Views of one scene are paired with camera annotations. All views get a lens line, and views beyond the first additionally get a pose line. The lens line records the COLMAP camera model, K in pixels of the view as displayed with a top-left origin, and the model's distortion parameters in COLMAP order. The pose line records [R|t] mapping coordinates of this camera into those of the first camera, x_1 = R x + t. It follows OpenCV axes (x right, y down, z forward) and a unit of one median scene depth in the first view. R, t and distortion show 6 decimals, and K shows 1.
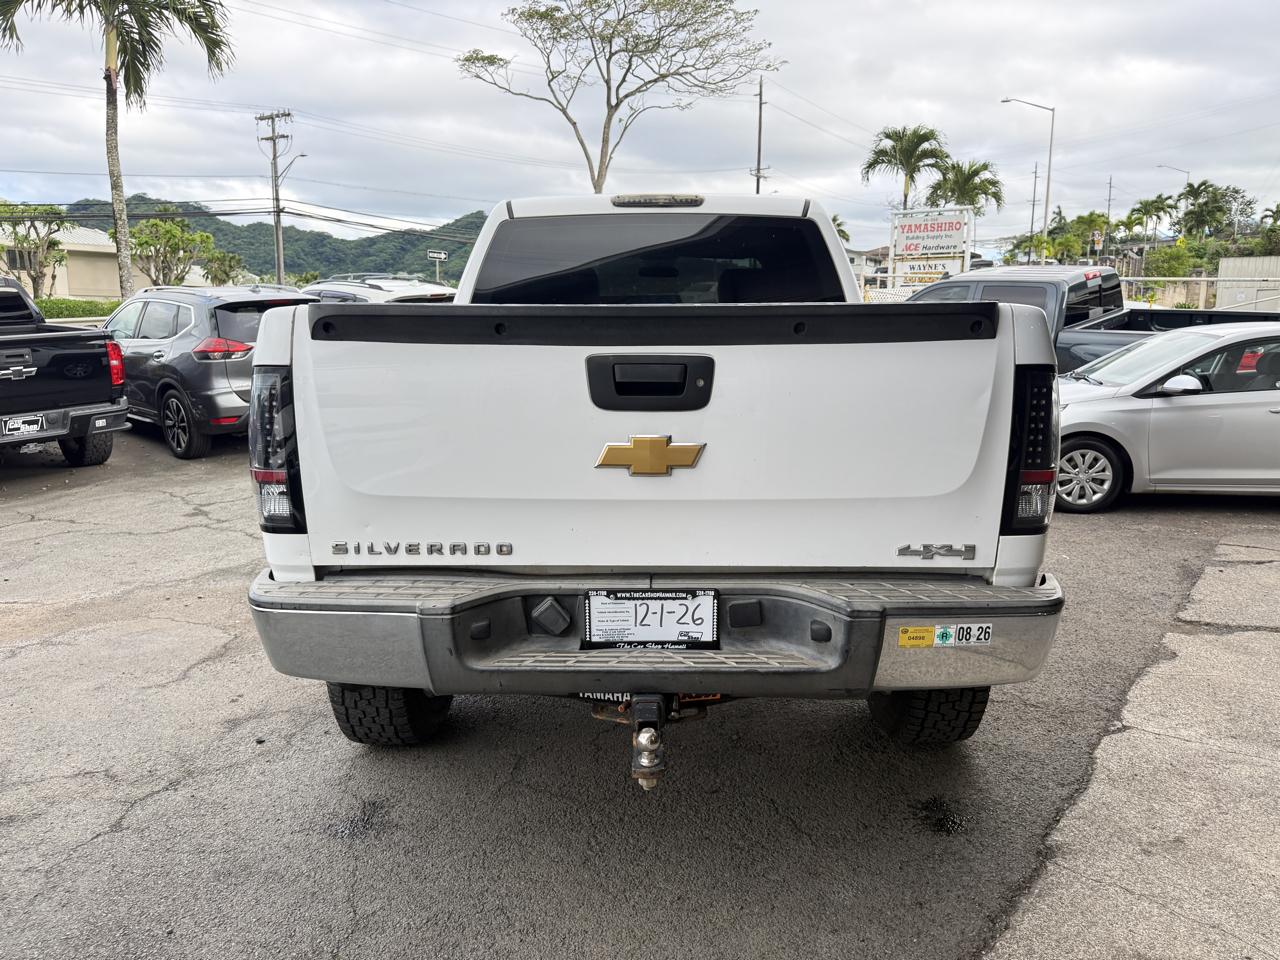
lens RADIAL K [[877.4, 0, 666.1], [0, 877.4, 489.5], [0, 0, 1]] dist [0.024946, -0.002404]
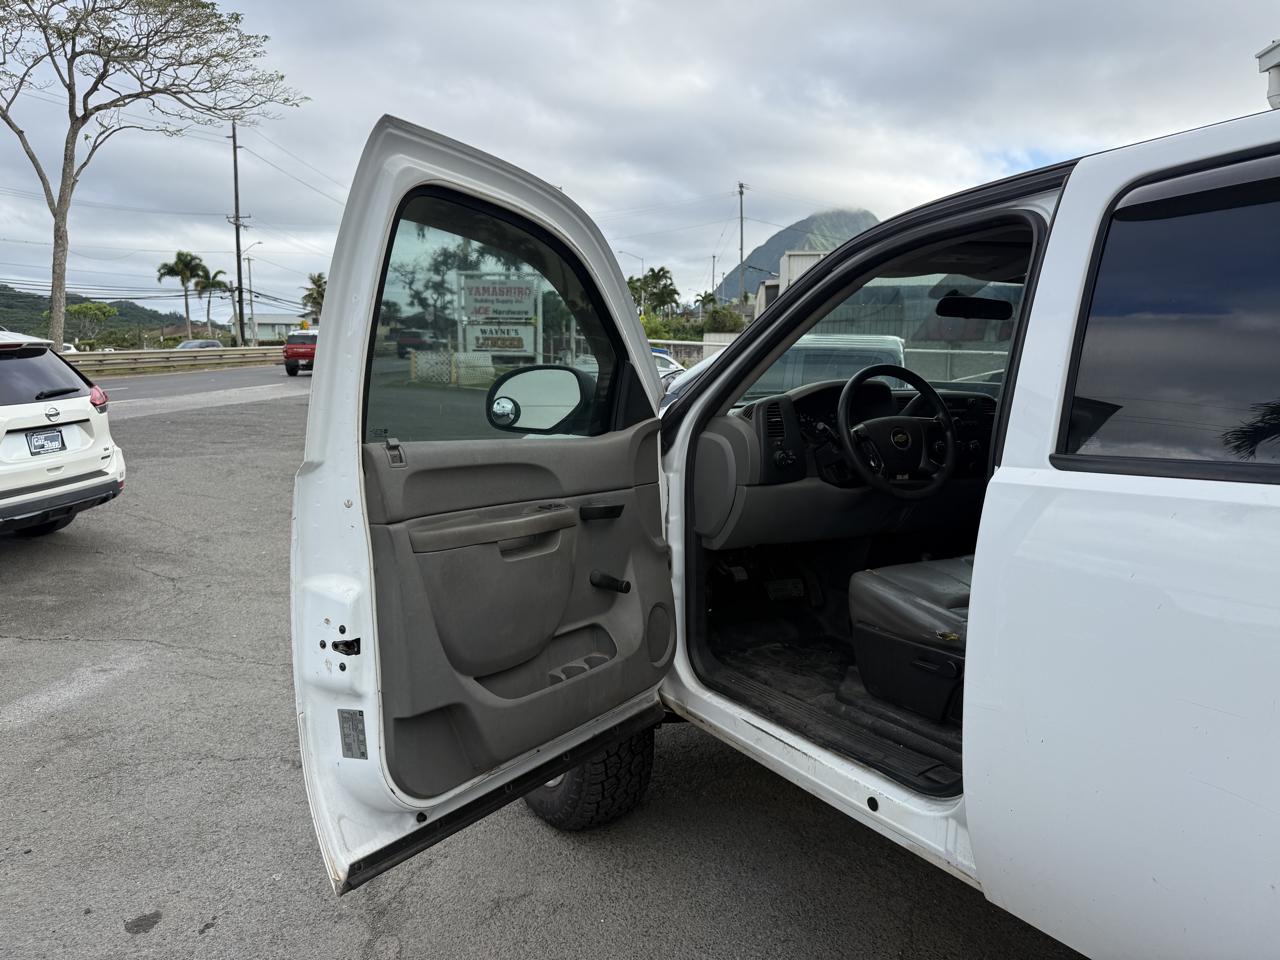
lens RADIAL K [[913.0, 0, 640.0], [0, 913.0, 480.0], [0, 0, 1]] dist [0.003897, -0.005610]
pose [[0.861899, -0.052404, 0.504365, -0.600165], [0.096318, 0.993457, -0.061375, -0.202384], [-0.497848, 0.101478, 0.861307, 0.940147]]
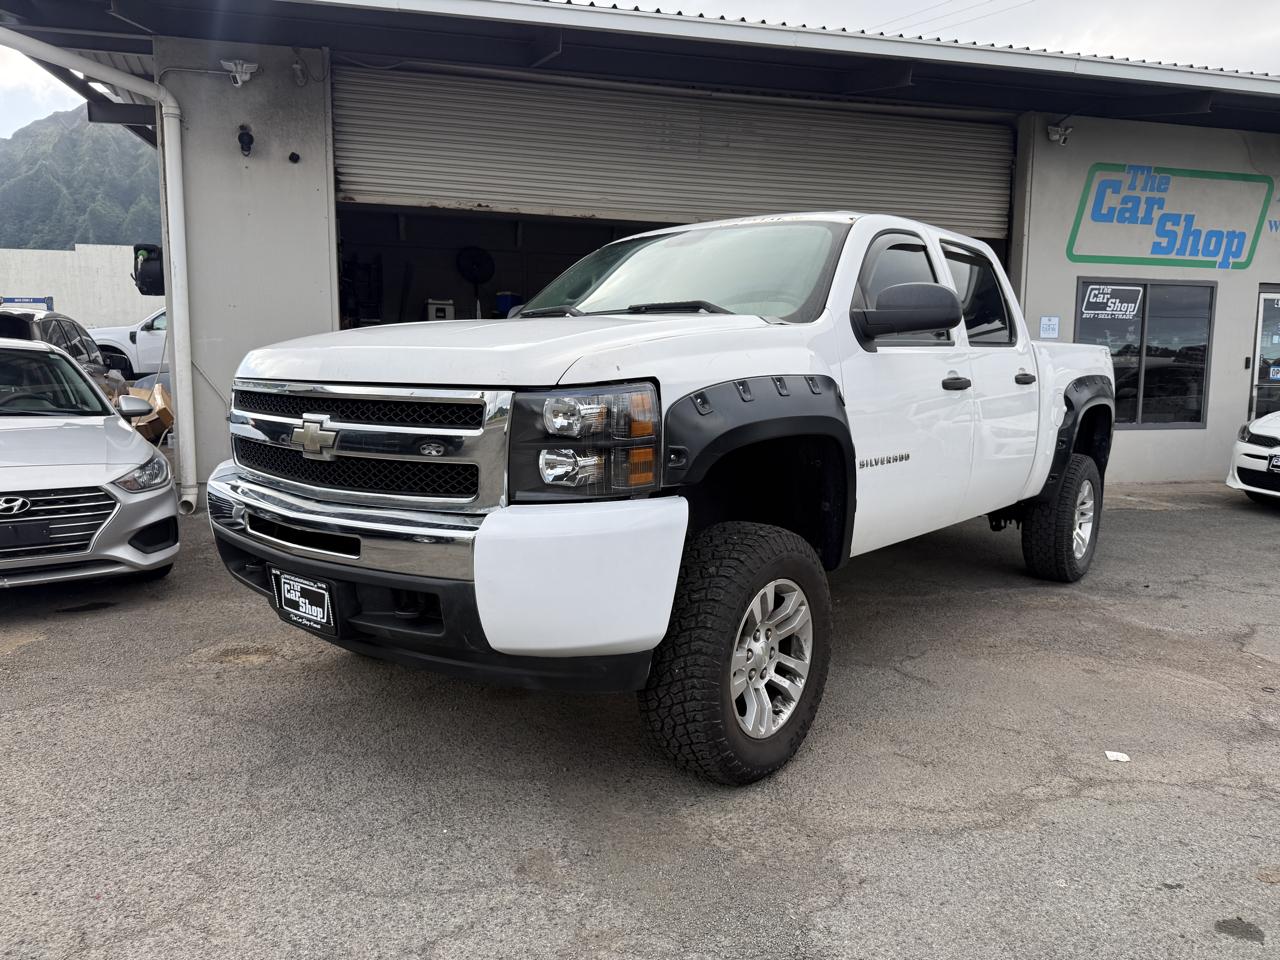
lens RADIAL K [[909.4, 0, 641.0], [0, 909.4, 477.5], [0, 0, 1]] dist [0.027231, -0.034937]
pose [[-0.773253, -0.084072, 0.628500, -0.635133], [0.107915, 0.959265, 0.261086, -0.385107], [-0.624847, 0.269710, -0.732682, 2.236153]]
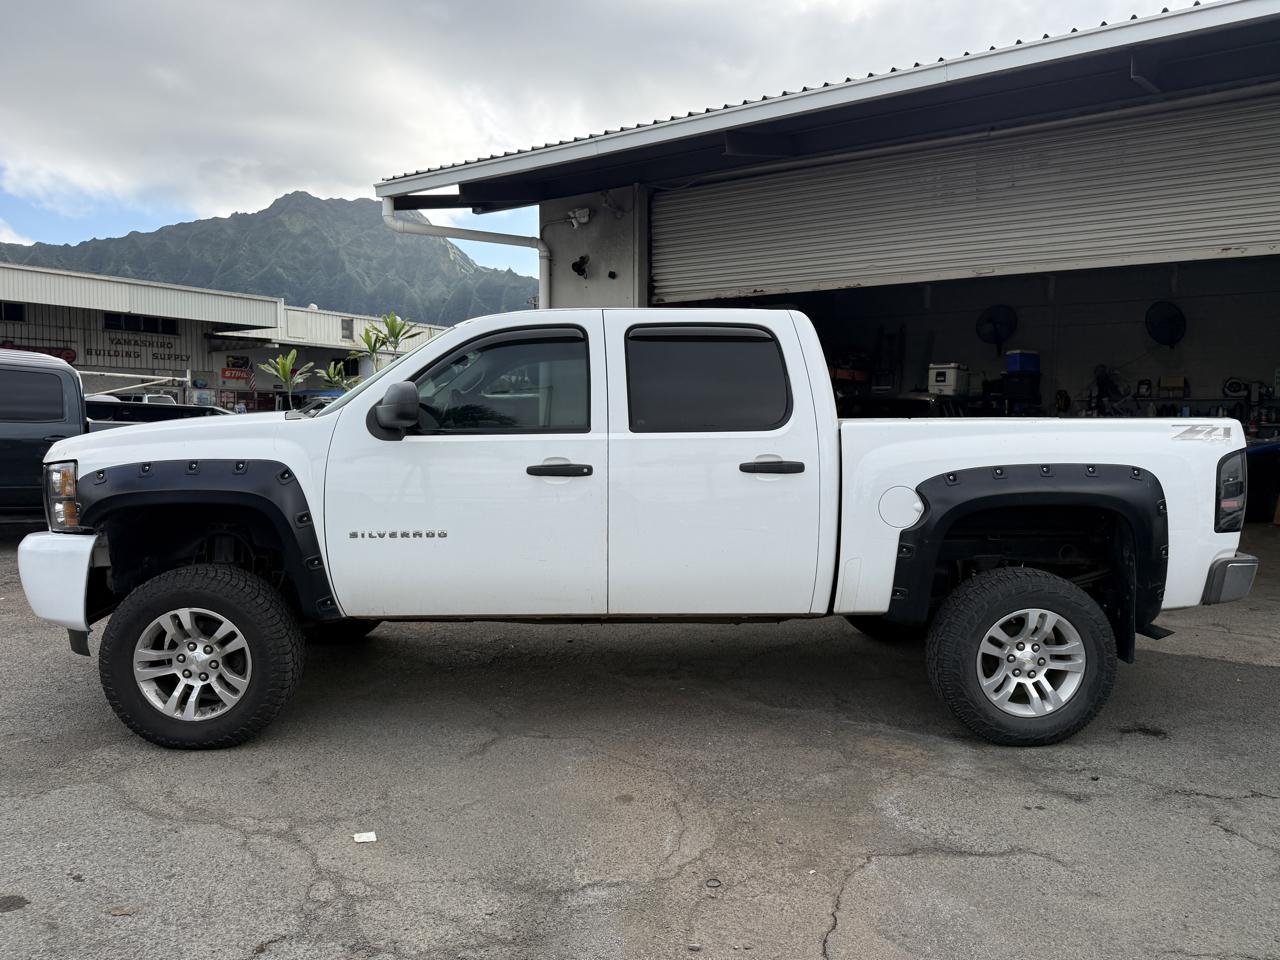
lens RADIAL K [[899.4, 0, 640.0], [0, 899.4, 480.0], [0, 0, 1]] dist [0.041172, -0.060879]
pose [[-0.038419, -0.068036, 0.996943, -1.253181], [0.180752, 0.980749, 0.073896, -0.232283], [-0.982778, 0.183038, -0.025382, 1.208755]]
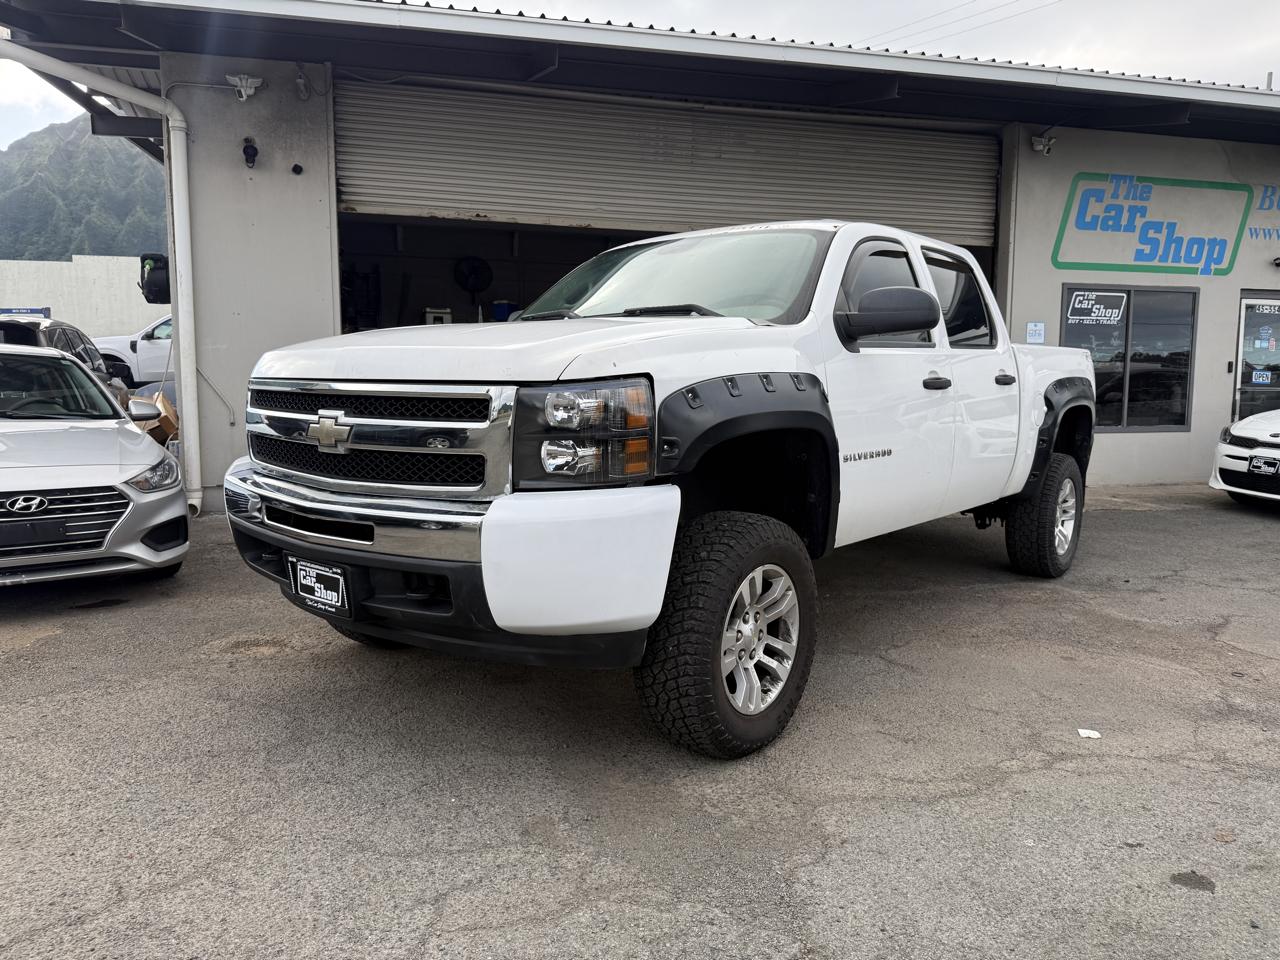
lens RADIAL K [[907.8, 0, 639.5], [0, 907.8, 474.2], [0, 0, 1]] dist [0.039318, -0.052404]
pose [[-0.775651, -0.072975, 0.626929, -0.663730], [0.110442, 0.962276, 0.248650, -0.382918], [-0.621424, 0.262105, -0.738331, 2.271616]]
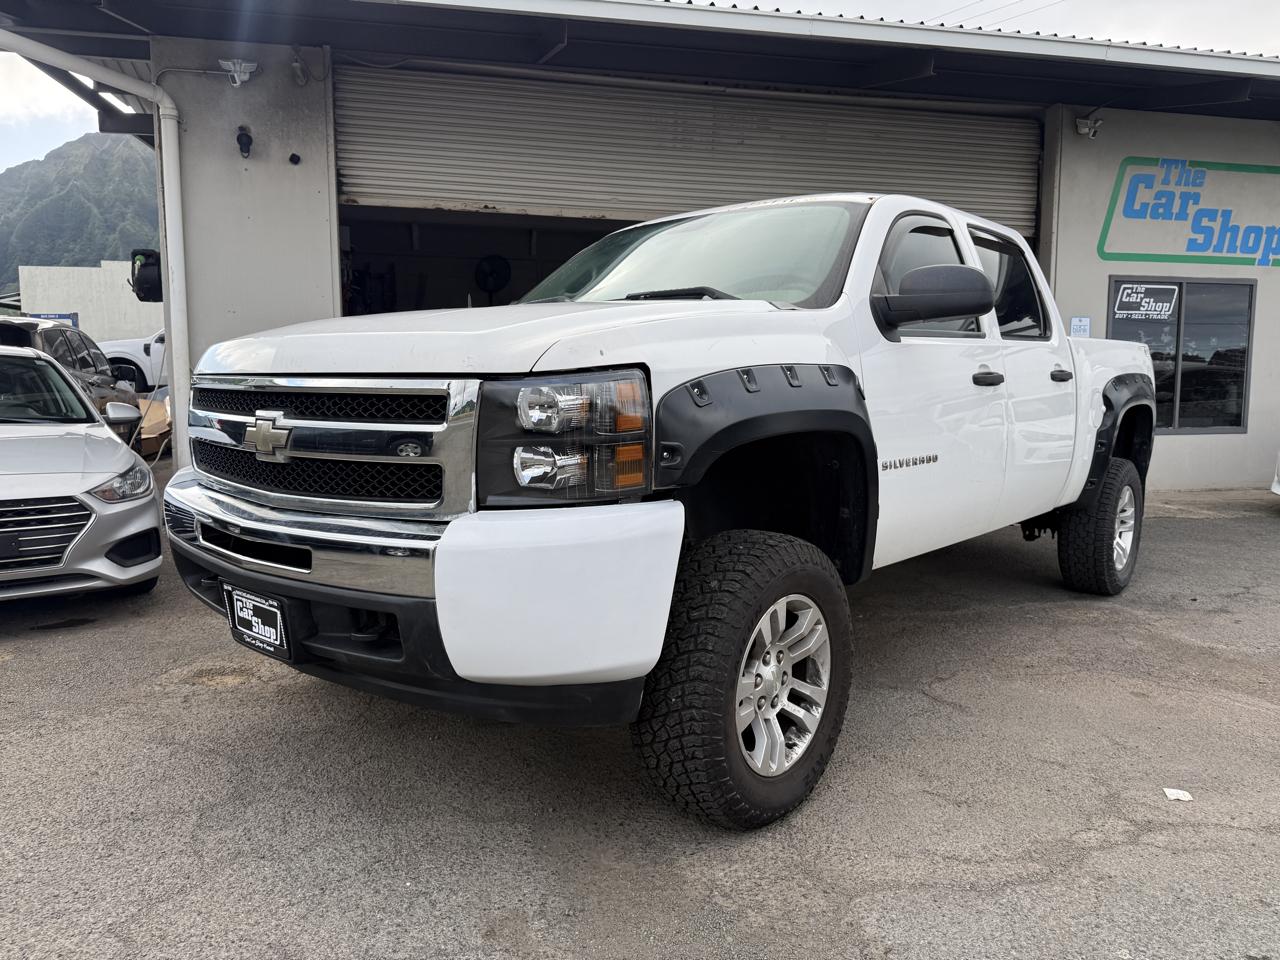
lens RADIAL K [[913.1, 0, 641.0], [0, 913.1, 476.7], [0, 0, 1]] dist [0.004755, -0.004170]
pose [[-0.758510, -0.071536, 0.647723, -0.601849], [0.118421, 0.962276, 0.244952, -0.356695], [-0.640811, 0.262503, -0.721425, 2.168741]]
